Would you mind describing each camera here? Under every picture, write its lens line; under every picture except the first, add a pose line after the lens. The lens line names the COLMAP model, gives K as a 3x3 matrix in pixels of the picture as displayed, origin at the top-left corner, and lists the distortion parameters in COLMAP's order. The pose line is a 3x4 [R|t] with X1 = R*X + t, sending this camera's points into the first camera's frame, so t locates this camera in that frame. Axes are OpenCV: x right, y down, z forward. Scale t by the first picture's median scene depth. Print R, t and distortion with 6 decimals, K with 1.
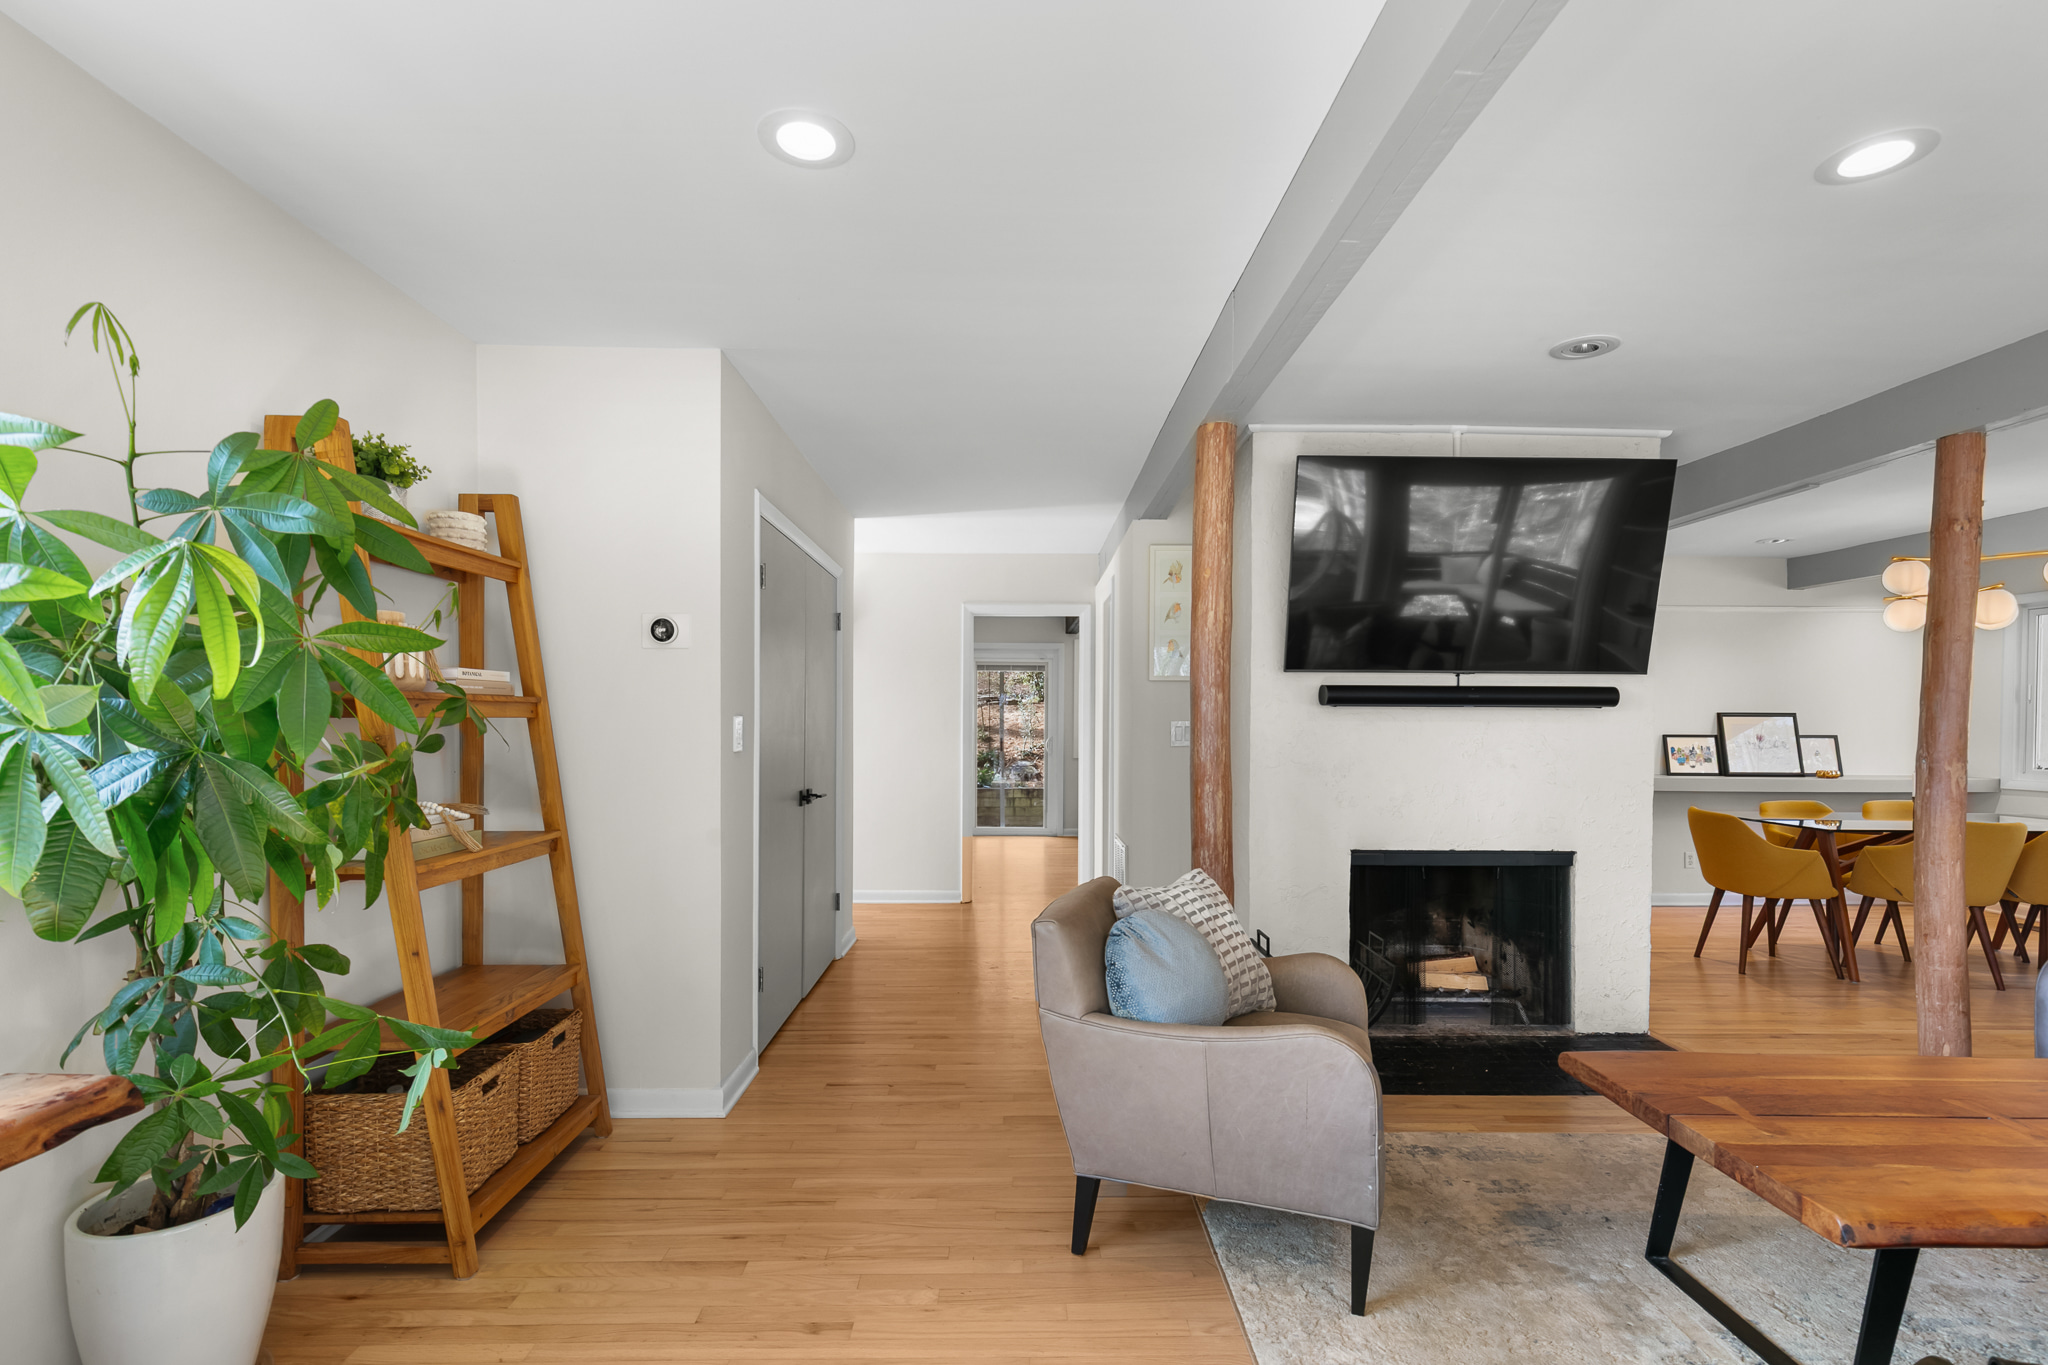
lens RADIAL K [[946.4, 0, 1027.5], [0, 946.4, 736.2], [0, 0, 1]] dist [0.000375, 0.005894]
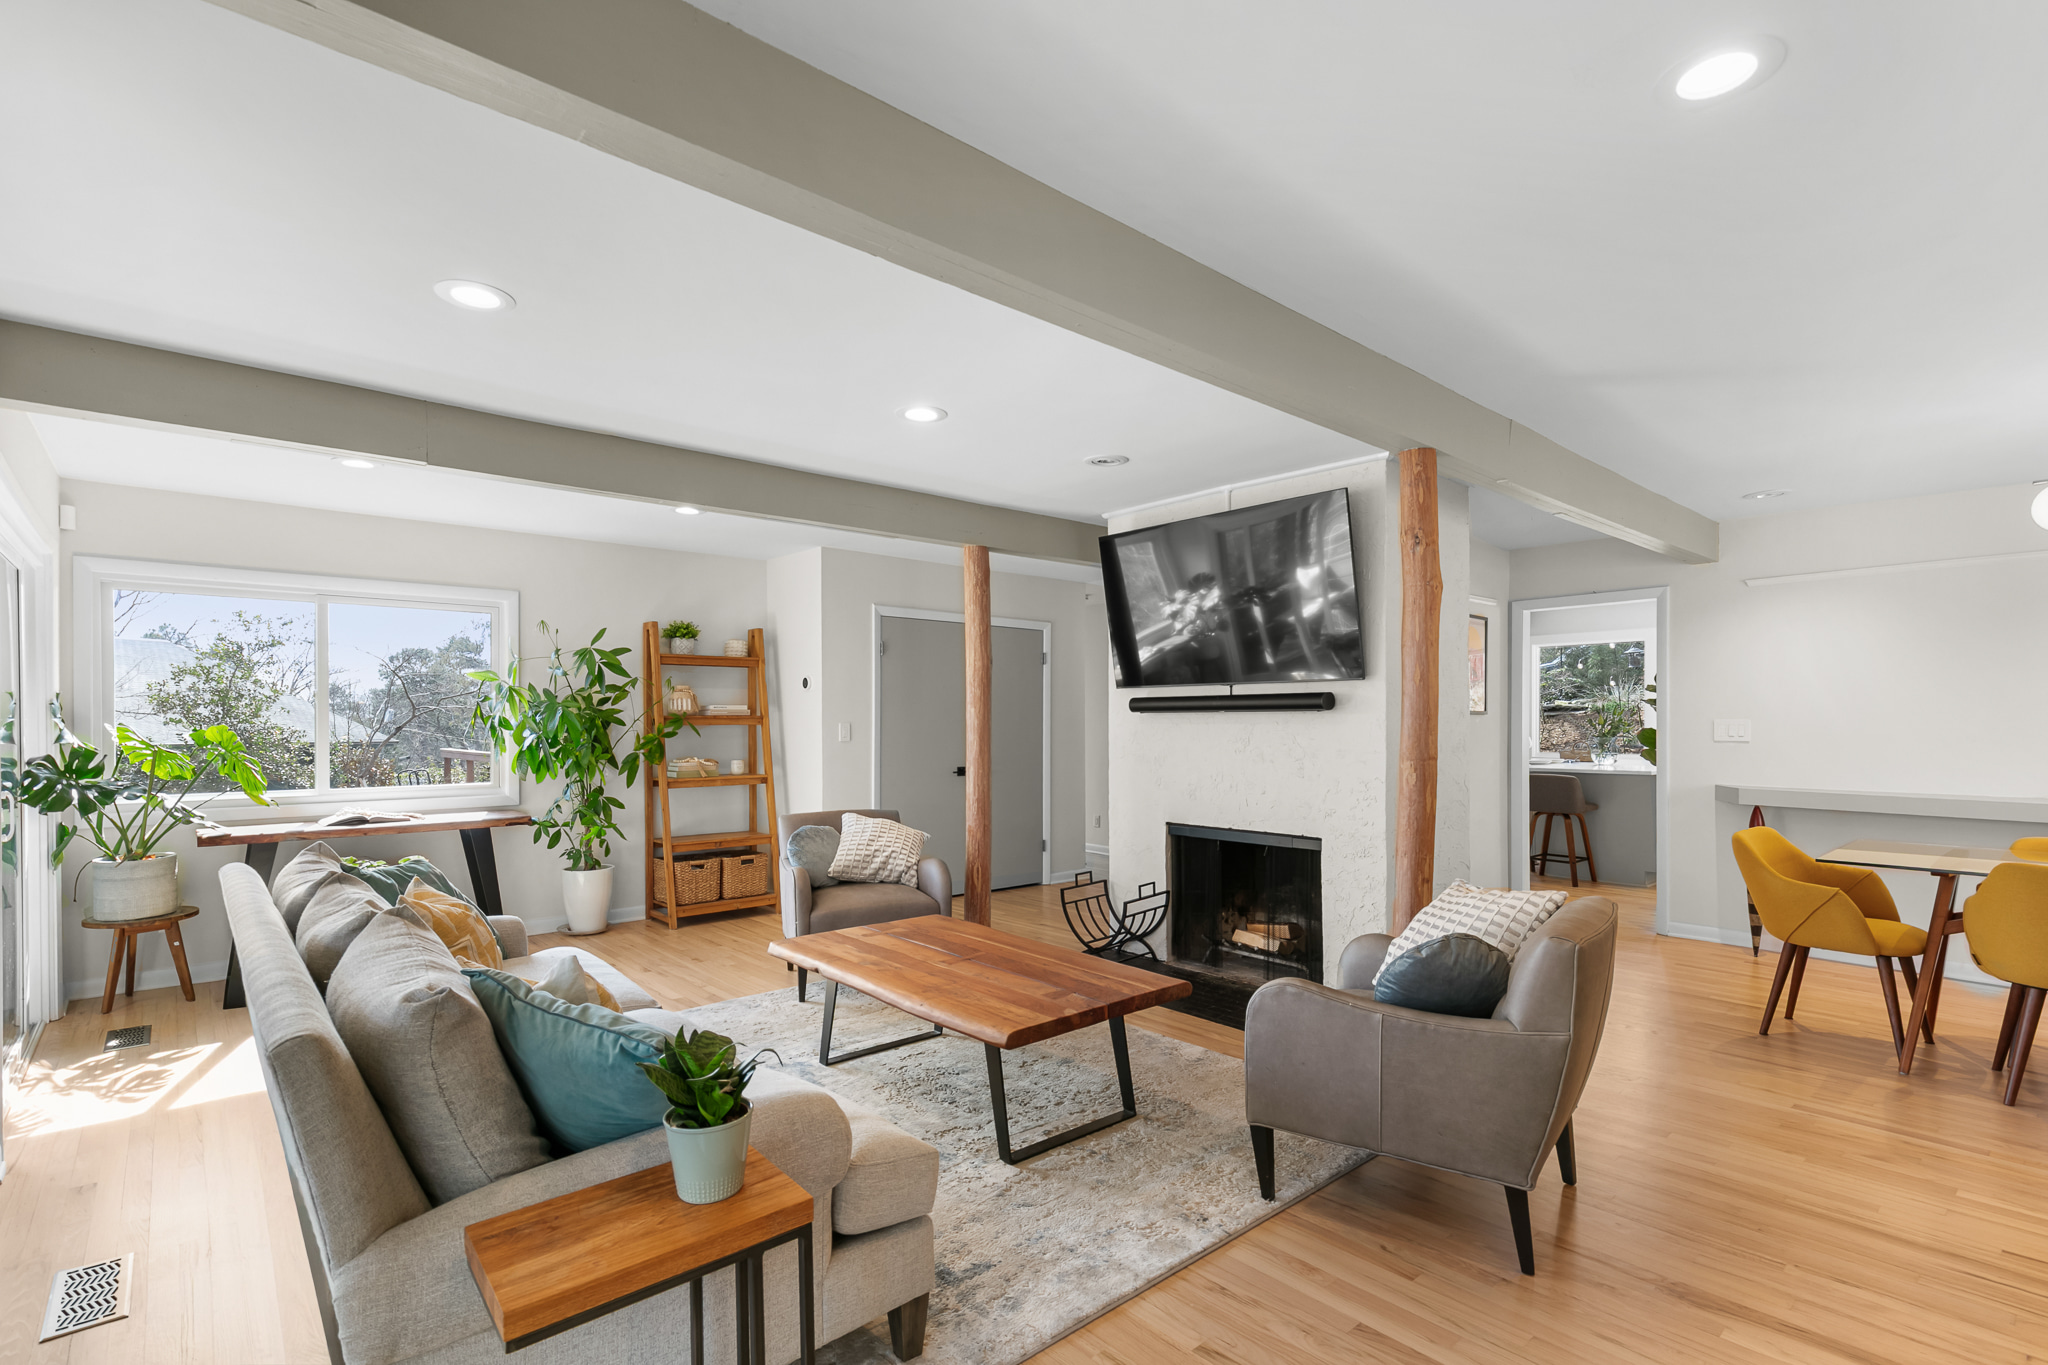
lens RADIAL K [[953.6, 0, 1021.3], [0, 953.6, 728.8], [0, 0, 1]] dist [-0.001515, -0.000610]
pose [[0.649082, -0.000962, -0.760718, 1.671427], [-0.007438, 0.999943, -0.007611, 0.003429], [0.760682, 0.010598, 0.649038, -0.016055]]
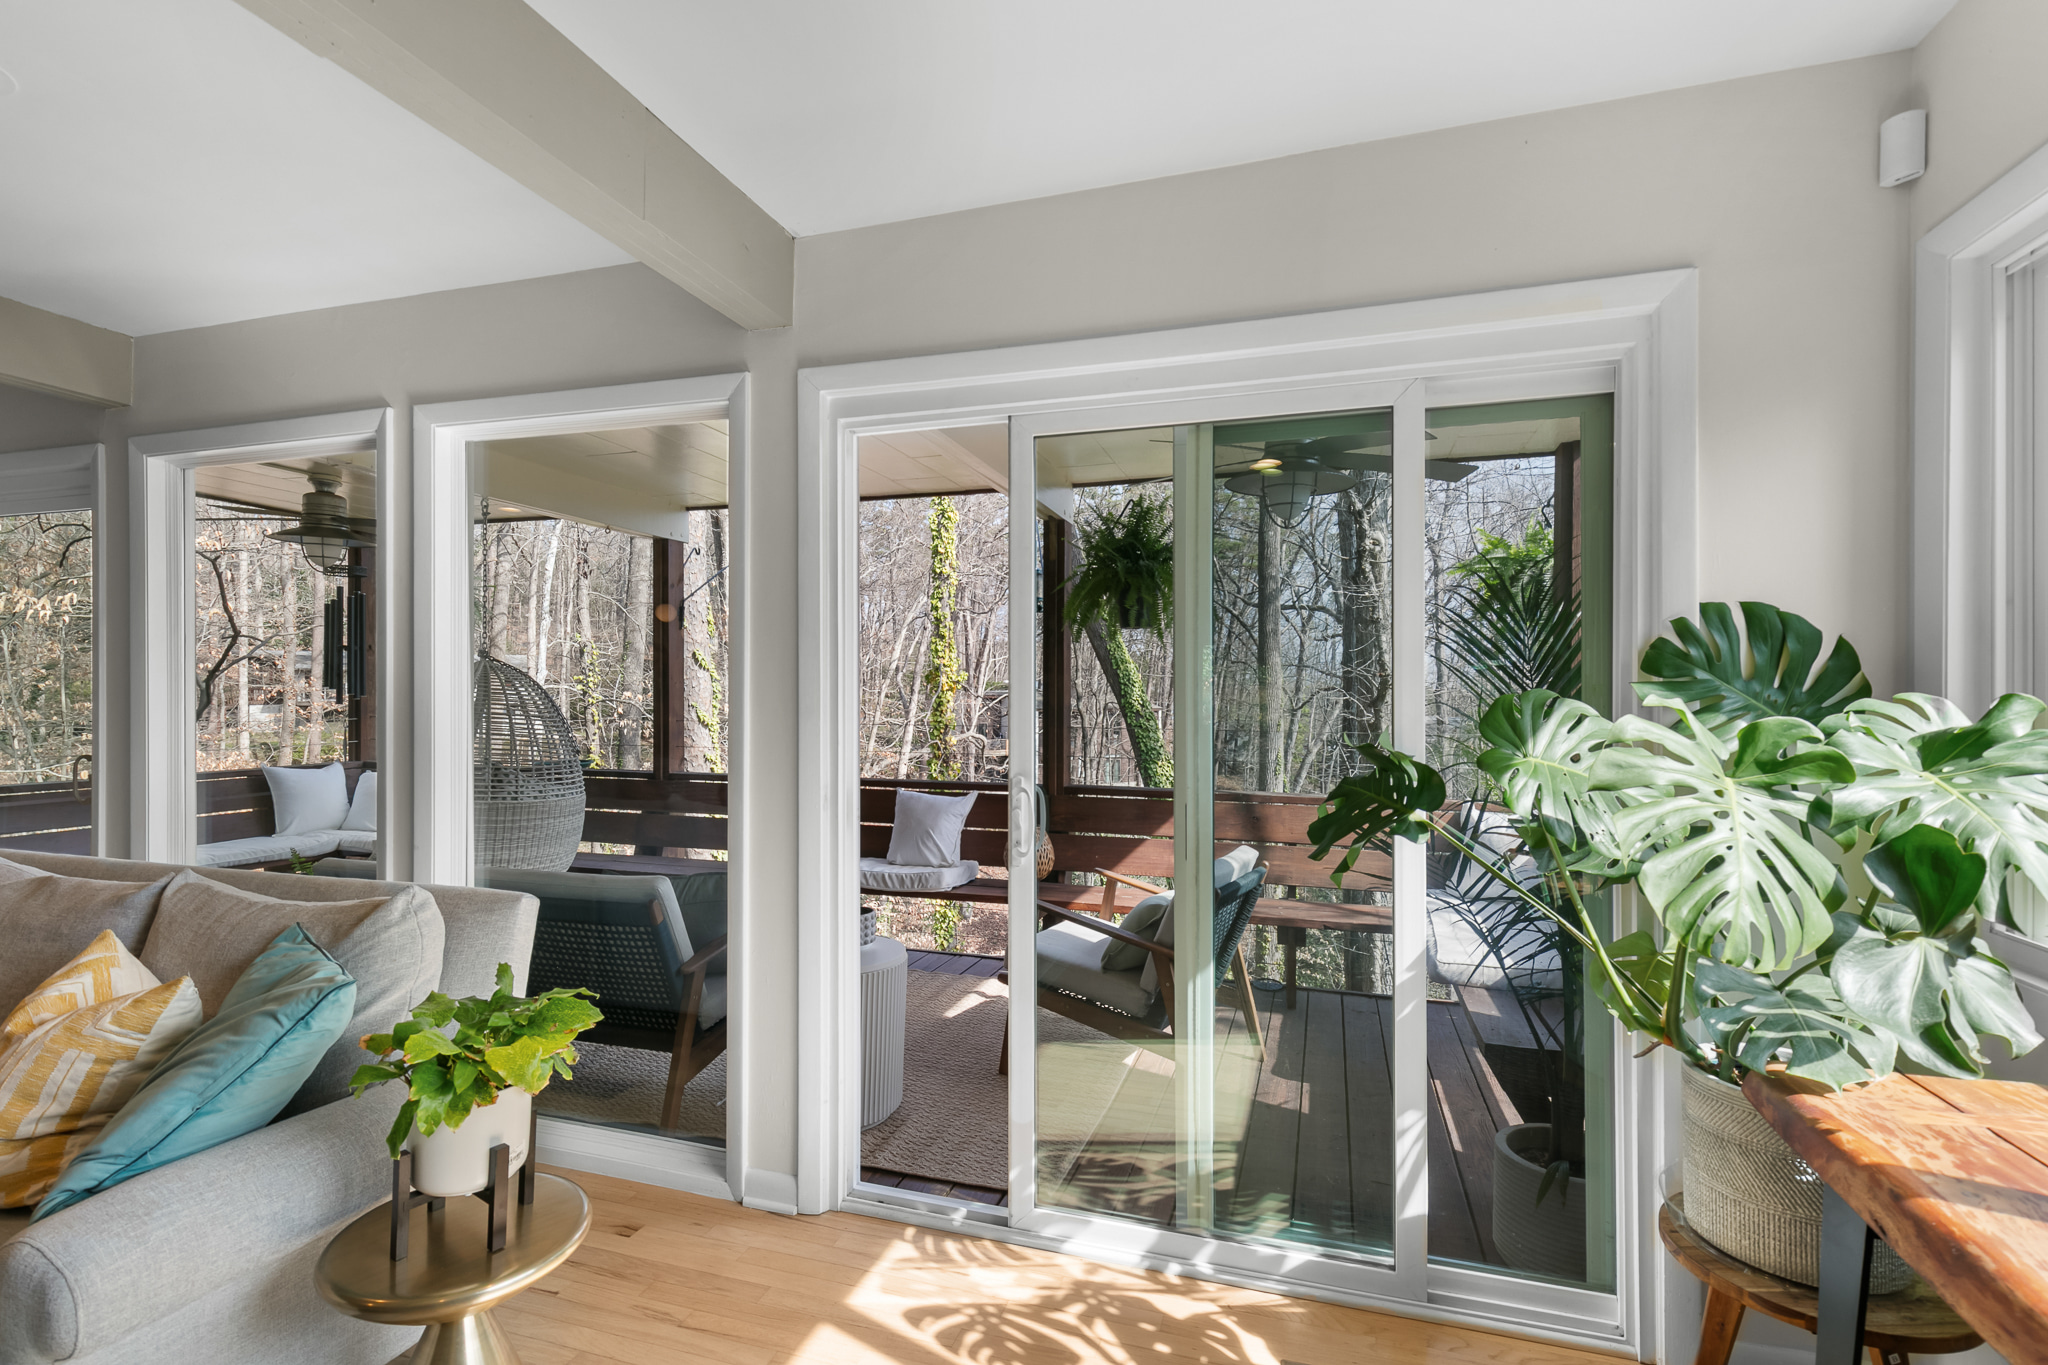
lens RADIAL K [[942.3, 0, 1023.5], [0, 942.3, 696.4], [0, 0, 1]] dist [0.009494, -0.000018]
pose [[-0.950137, -0.007603, 0.311741, -0.243601], [-0.000978, 0.999770, 0.021403, -0.014431], [-0.311832, 0.020031, -0.949926, 0.558651]]
